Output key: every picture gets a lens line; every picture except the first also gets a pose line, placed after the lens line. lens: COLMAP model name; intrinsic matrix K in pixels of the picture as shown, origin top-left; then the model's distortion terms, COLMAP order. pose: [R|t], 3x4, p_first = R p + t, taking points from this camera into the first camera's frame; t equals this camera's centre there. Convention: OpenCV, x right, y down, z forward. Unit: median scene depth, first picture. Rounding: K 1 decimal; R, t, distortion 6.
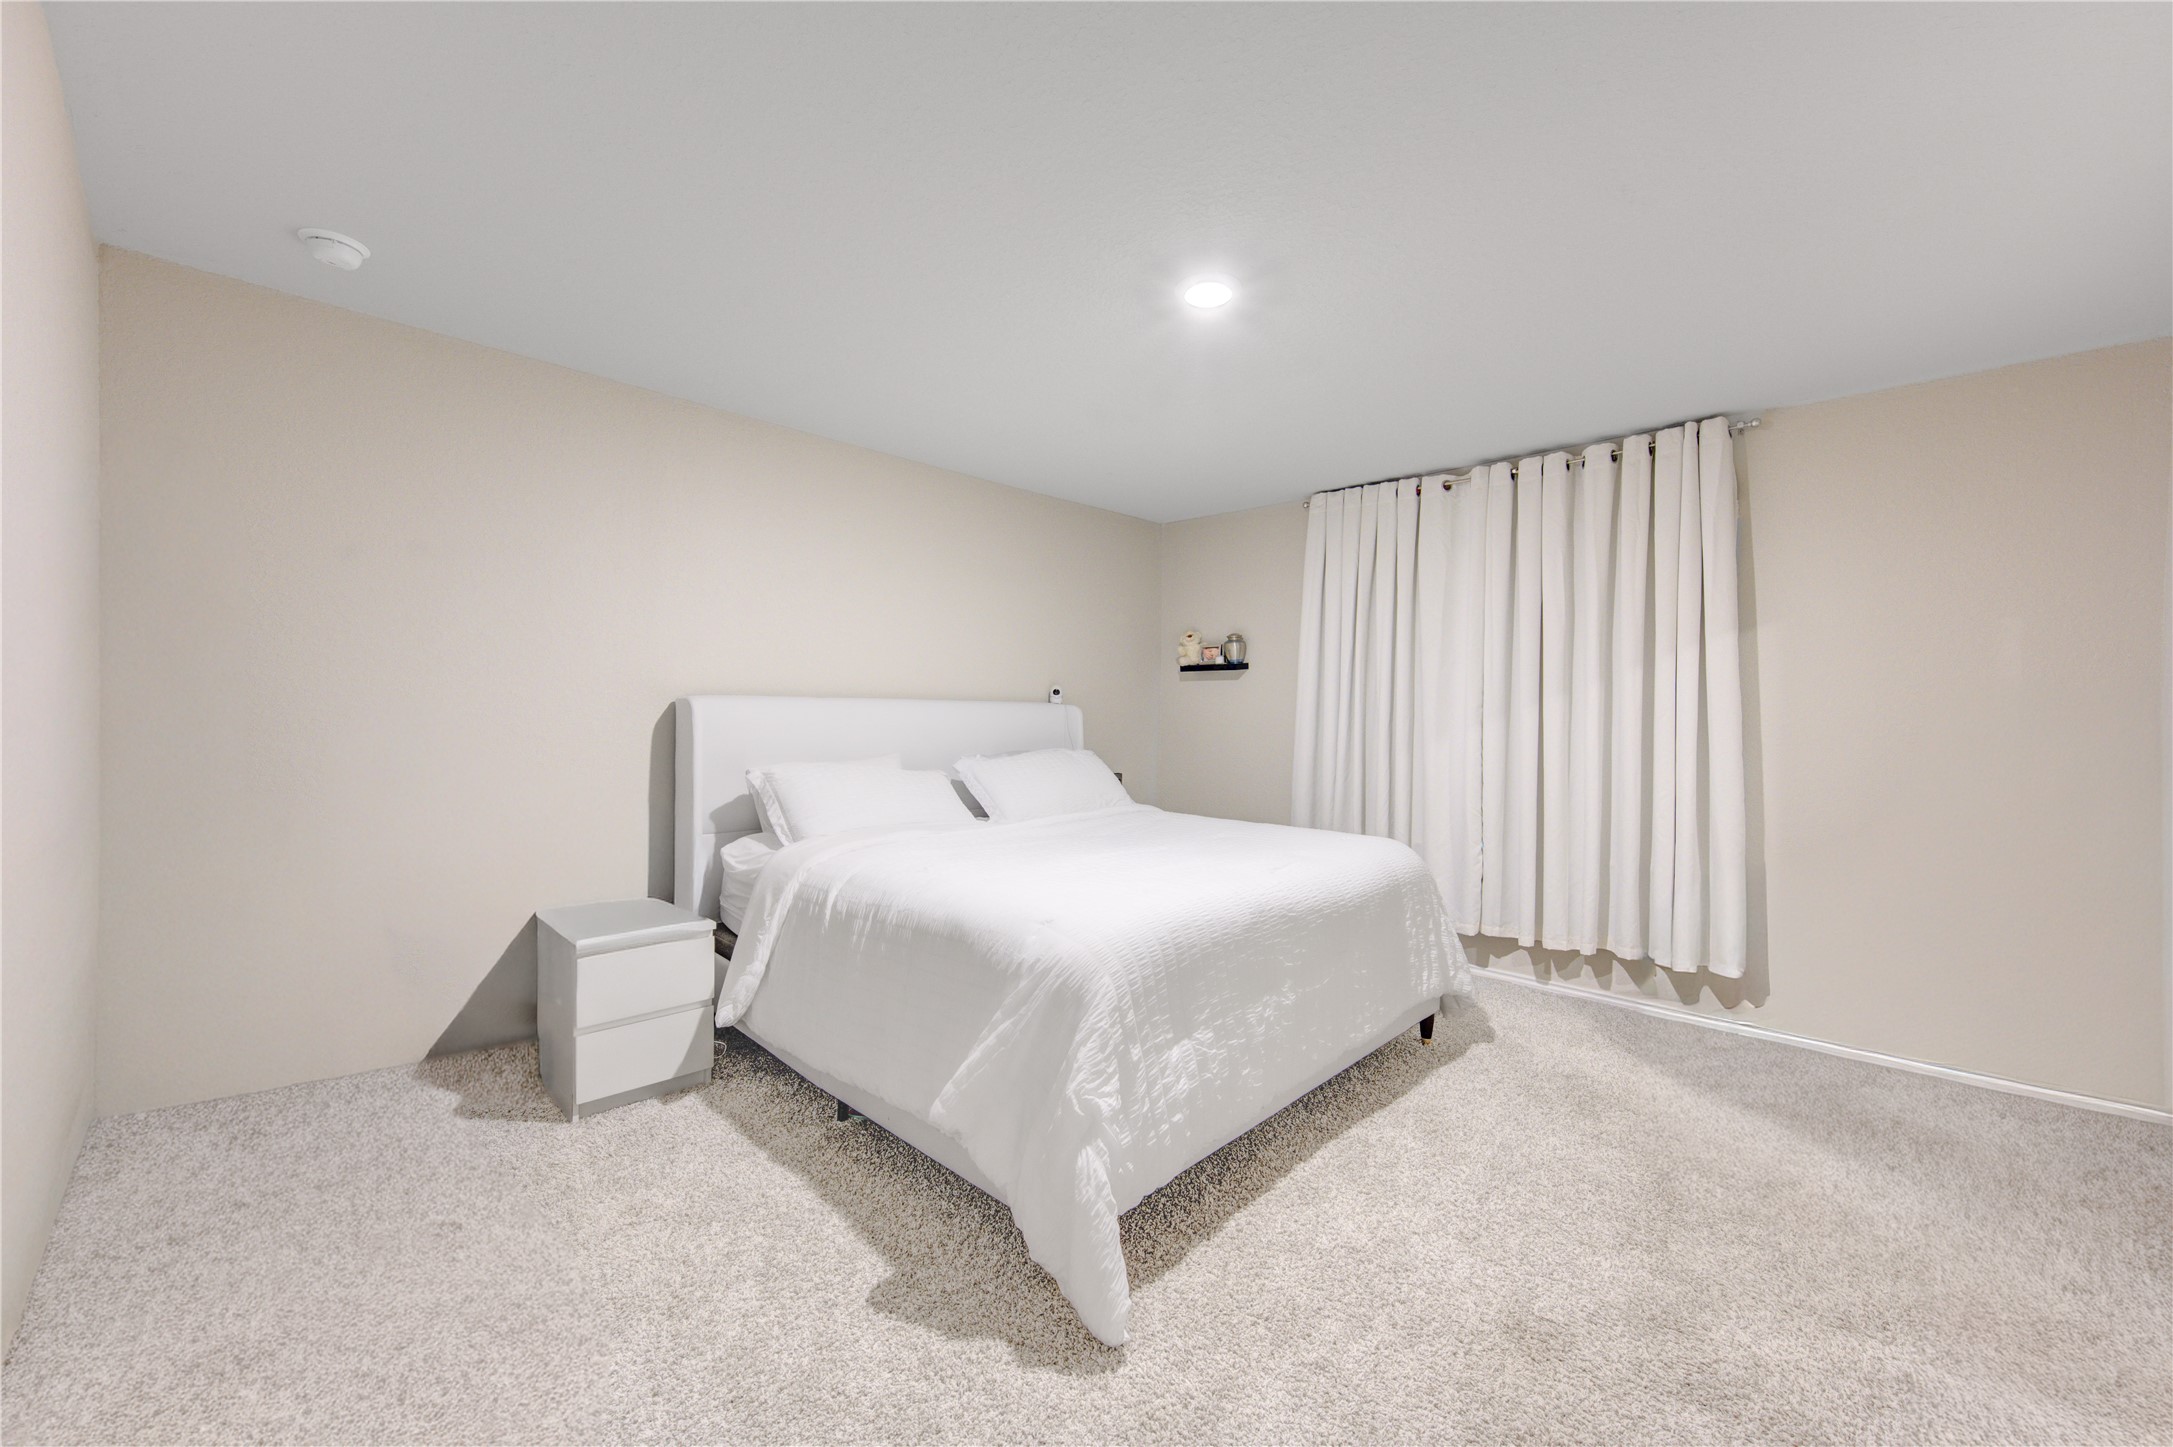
lens RADIAL K [[847.5, 0, 1082.8], [0, 847.5, 726.2], [0, 0, 1]] dist [-0.000113, -0.000126]
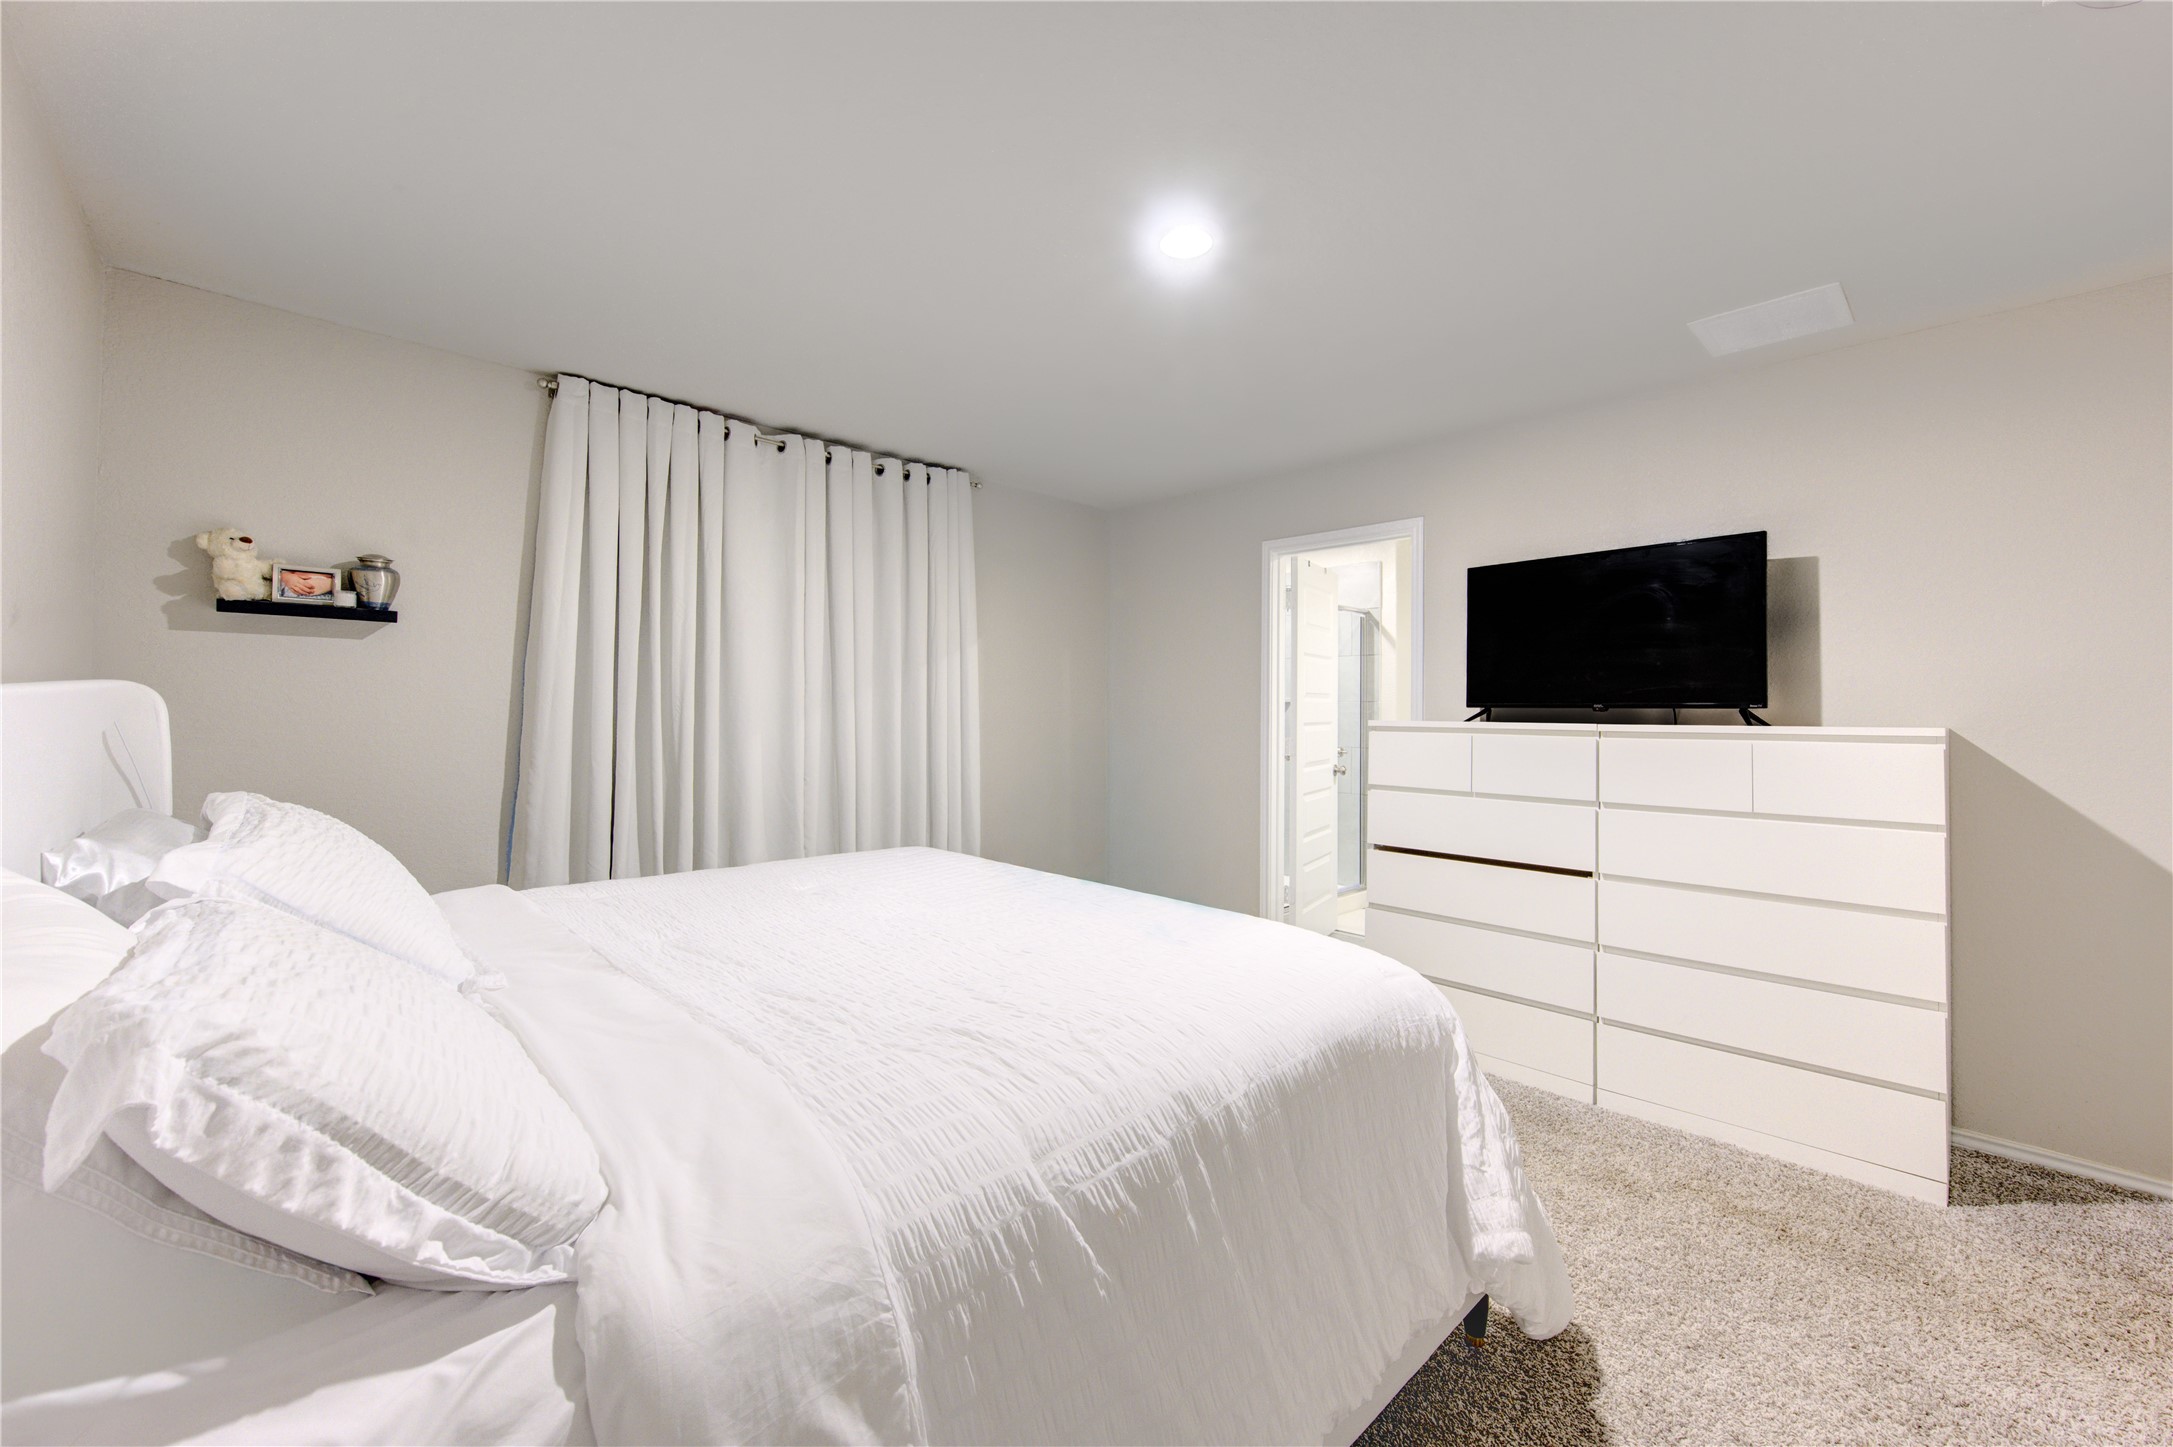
lens RADIAL K [[874.6, 0, 1086.5], [0, 874.6, 723.5], [0, 0, 1]] dist [0.009433, -0.004206]
pose [[-0.014456, -0.024729, 0.999590, -0.401974], [0.002173, 0.999691, 0.024763, -0.015222], [-0.999893, 0.002530, -0.014398, 0.581981]]
